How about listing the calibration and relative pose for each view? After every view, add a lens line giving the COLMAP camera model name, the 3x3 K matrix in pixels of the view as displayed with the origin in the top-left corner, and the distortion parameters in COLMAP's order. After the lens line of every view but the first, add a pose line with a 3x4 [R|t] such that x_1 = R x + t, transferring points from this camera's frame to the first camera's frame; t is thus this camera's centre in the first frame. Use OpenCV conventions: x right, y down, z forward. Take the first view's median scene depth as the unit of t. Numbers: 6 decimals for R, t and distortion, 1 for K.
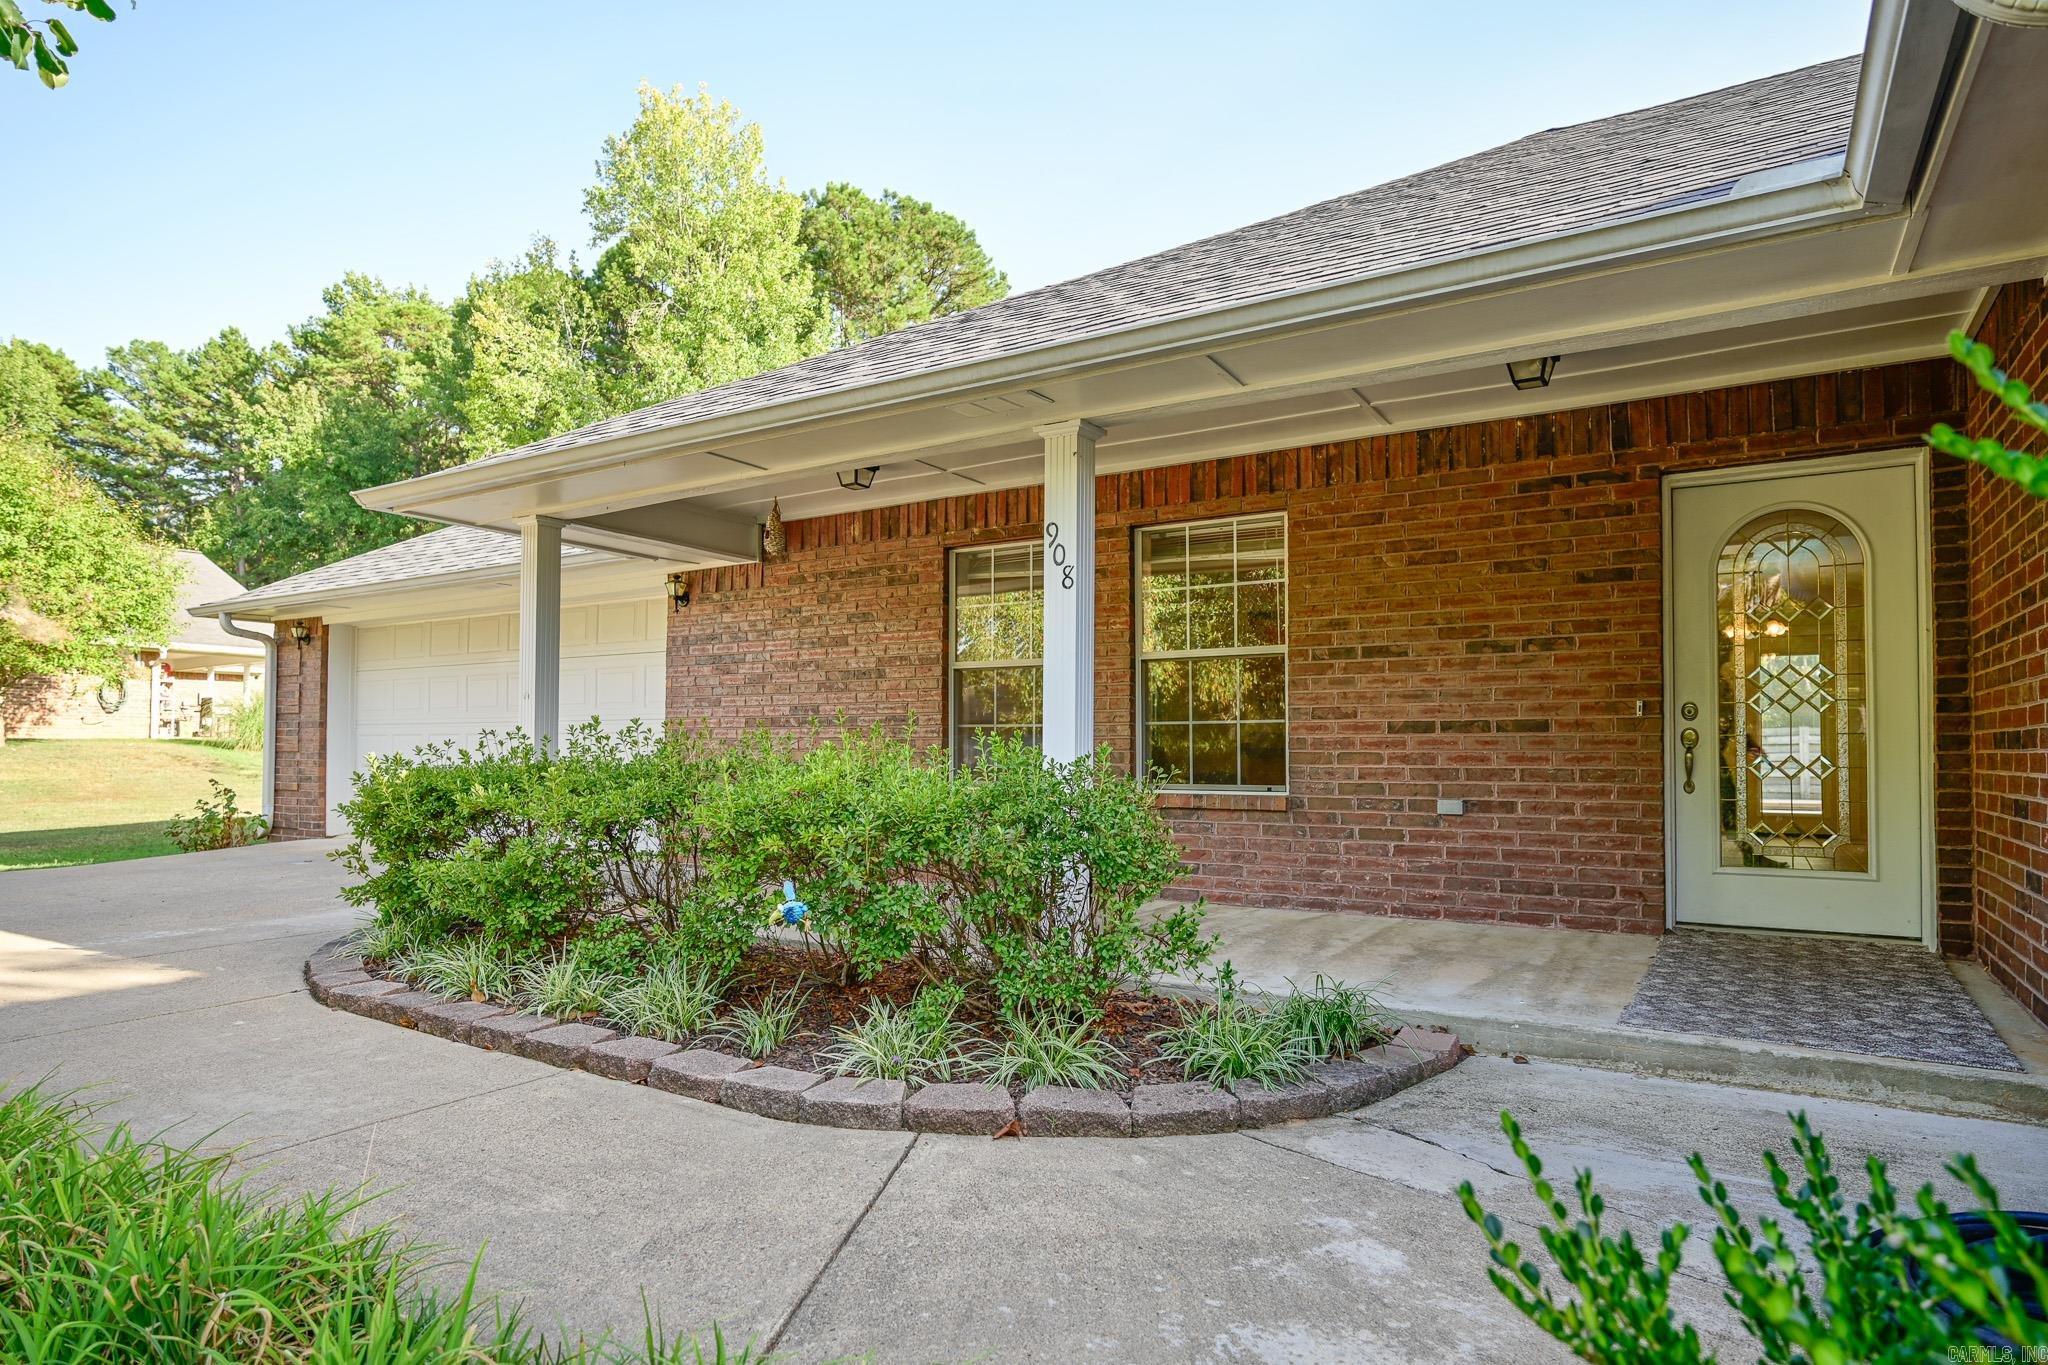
lens RADIAL K [[1143.5, 0, 1017.6], [0, 1143.5, 735.4], [0, 0, 1]] dist [-0.004838, 0.001142]
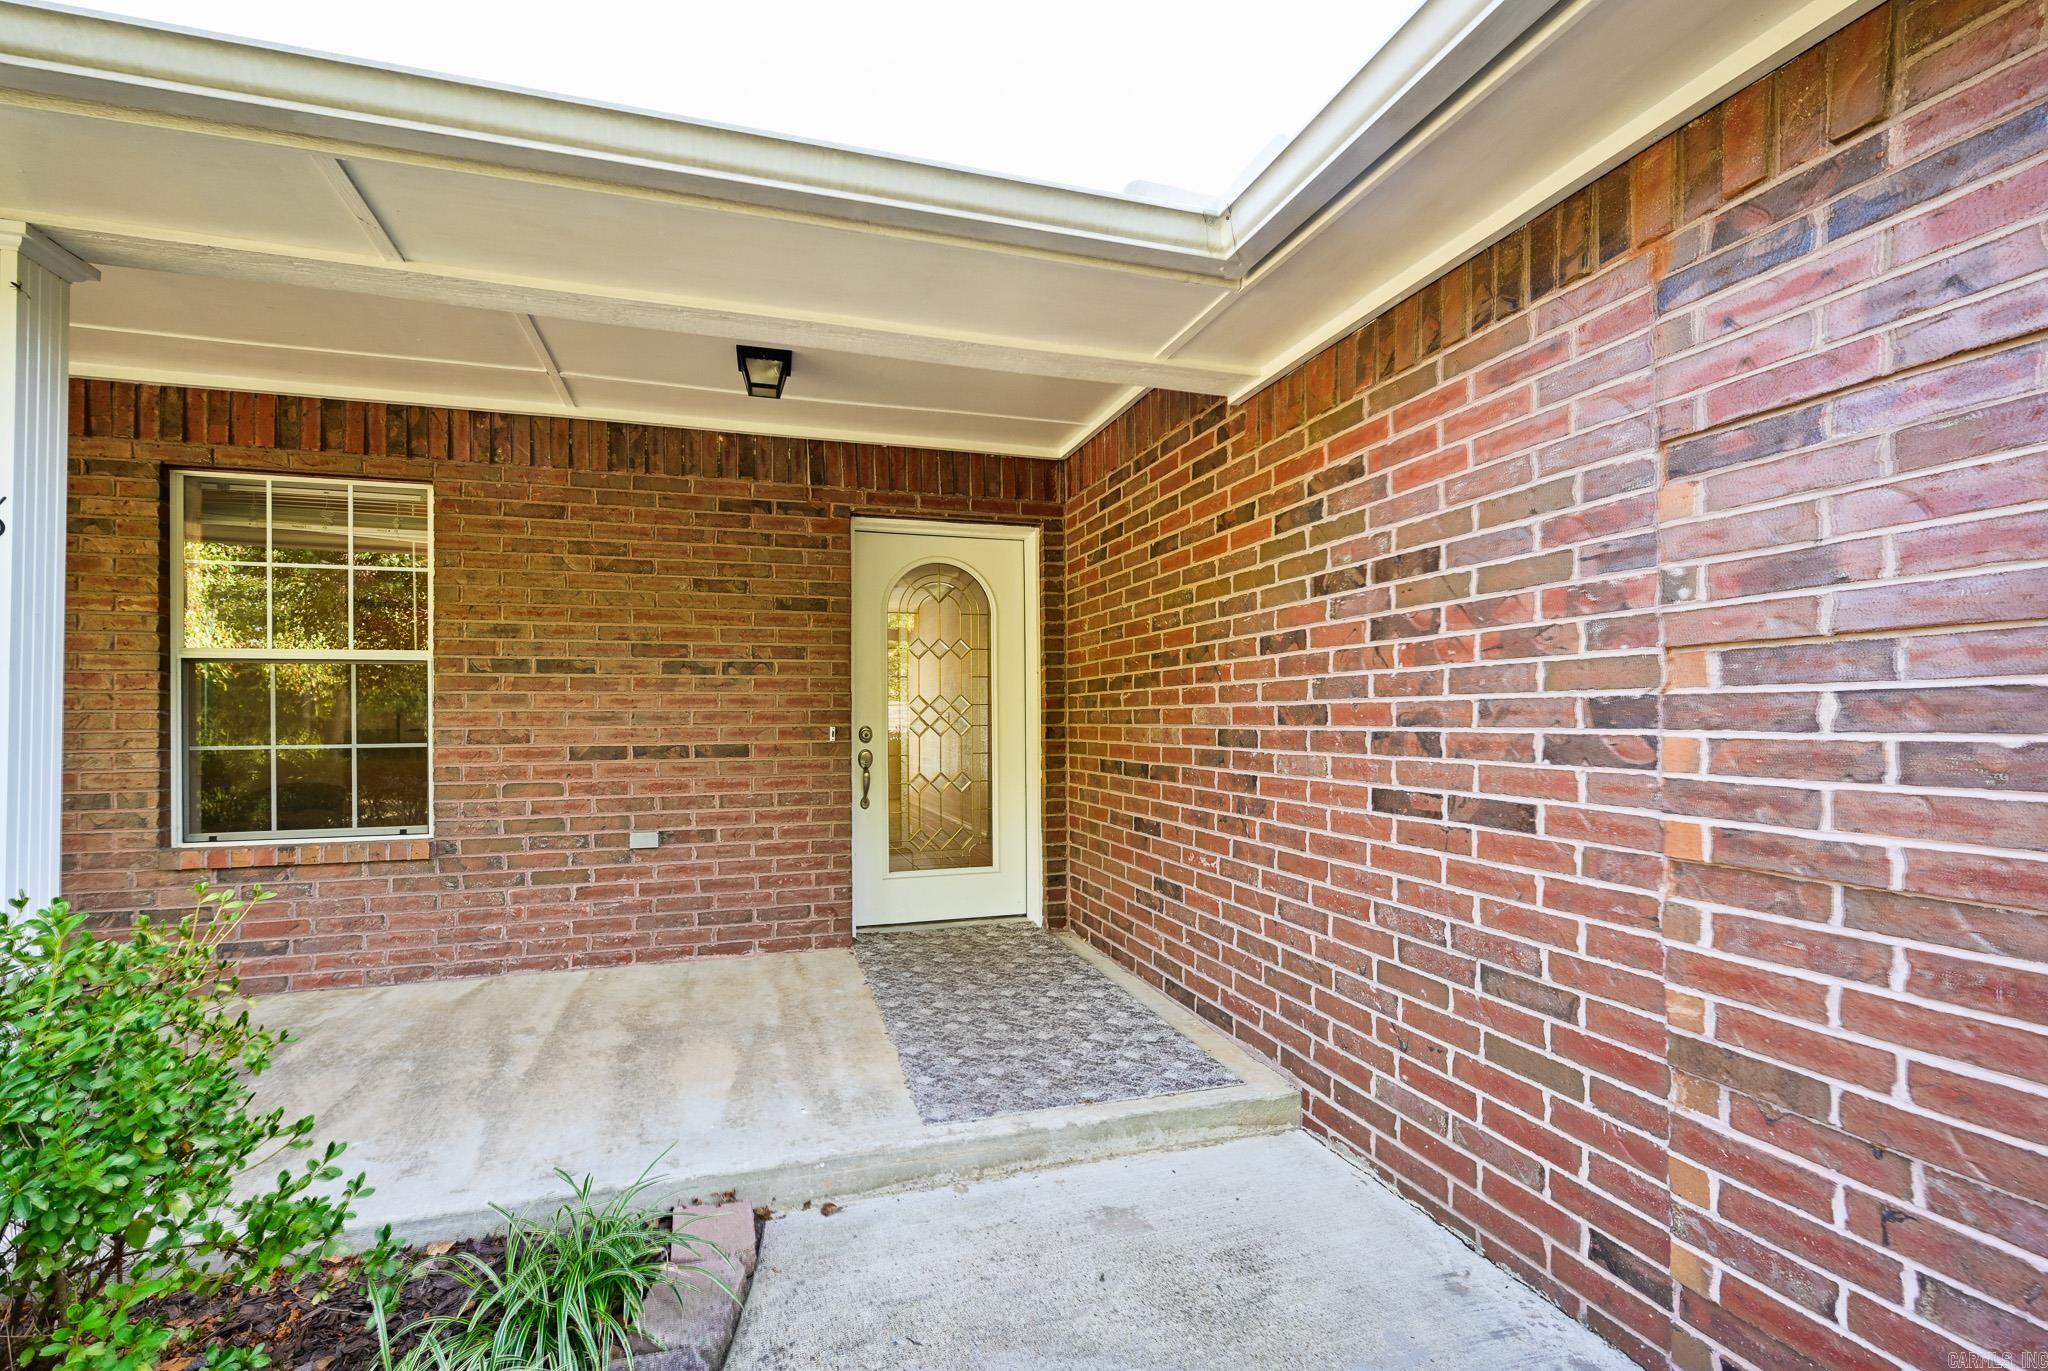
lens RADIAL K [[871.5, 0, 1017.3], [0, 871.5, 703.9], [0, 0, 1]] dist [-0.000882, -0.000520]
pose [[0.643400, 0.004496, 0.765517, 0.035815], [0.000465, 0.999980, -0.006264, -0.042158], [-0.765530, 0.004386, 0.643386, 0.322236]]
